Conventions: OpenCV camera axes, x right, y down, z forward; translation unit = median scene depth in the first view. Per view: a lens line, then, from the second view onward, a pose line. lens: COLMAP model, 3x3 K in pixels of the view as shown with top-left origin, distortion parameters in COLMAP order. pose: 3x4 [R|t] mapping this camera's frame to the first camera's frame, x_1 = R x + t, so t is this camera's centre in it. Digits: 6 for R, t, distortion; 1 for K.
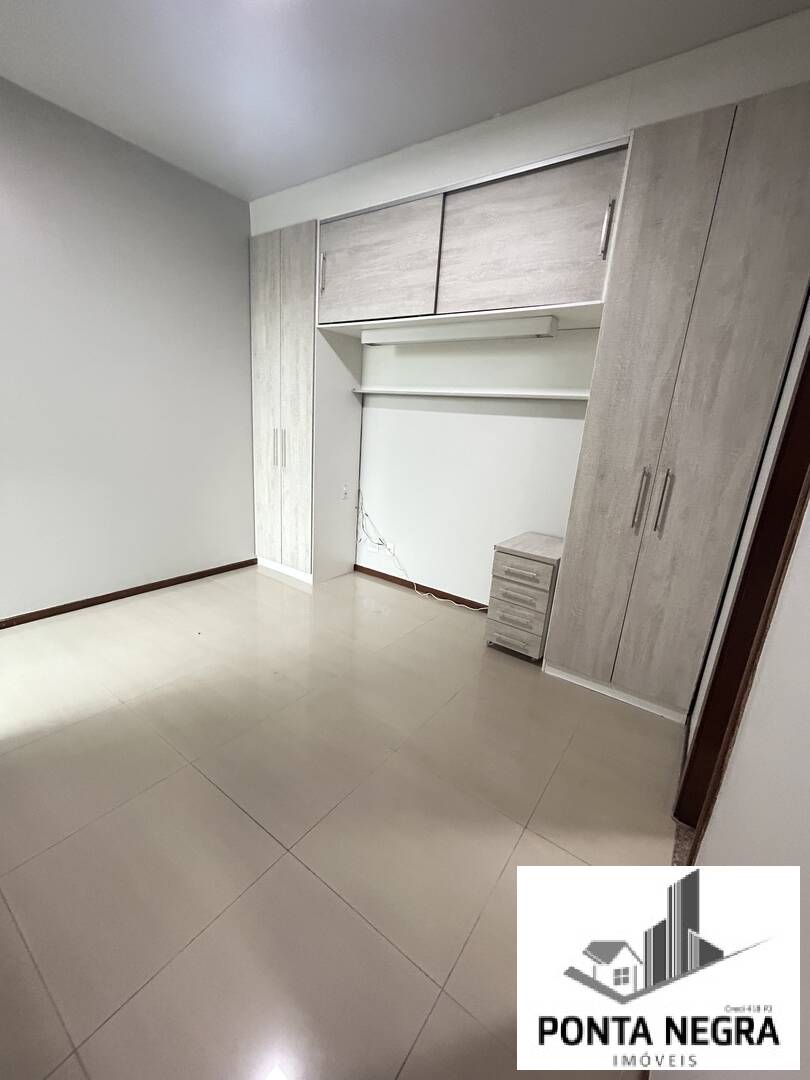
lens RADIAL K [[437.4, 0, 399.4], [0, 437.4, 540.7], [0, 0, 1]] dist [0.000609, 0.000168]
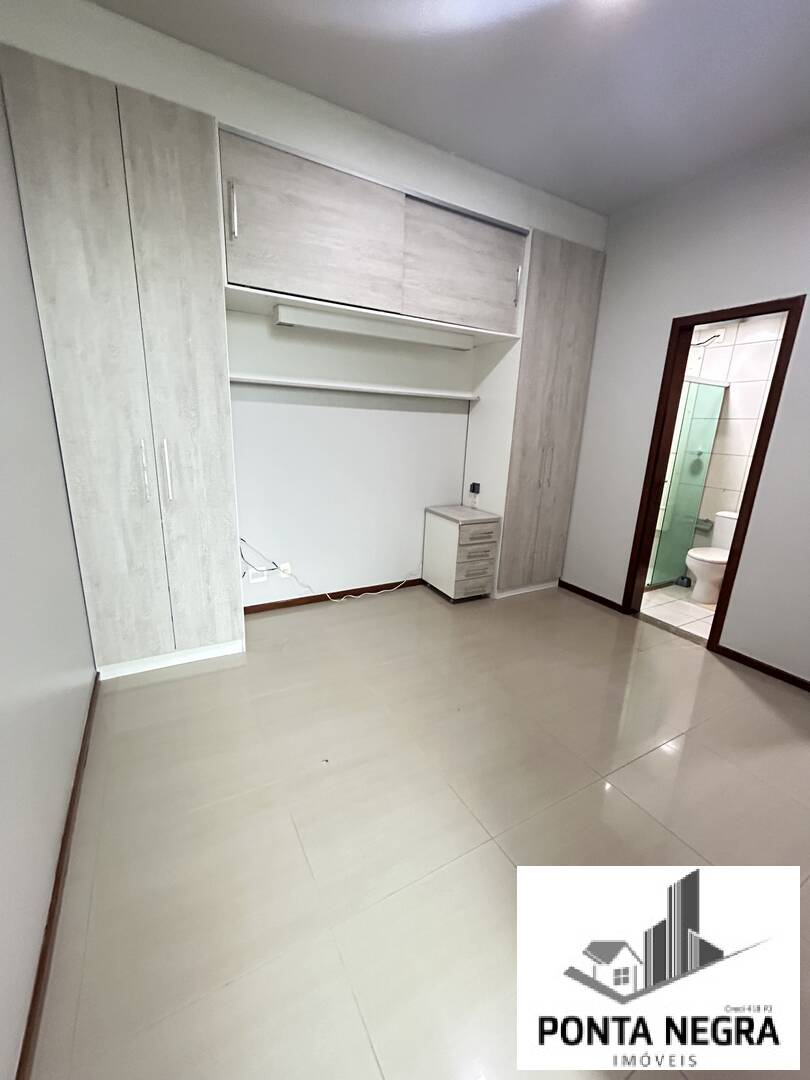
lens RADIAL K [[437.4, 0, 400.4], [0, 437.4, 537.2], [0, 0, 1]] dist [0.000609, 0.000168]
pose [[0.419856, -0.280710, 0.863089, -0.822030], [0.229796, 0.952860, 0.198121, -0.202513], [-0.878017, 0.115153, 0.464570, 0.525476]]
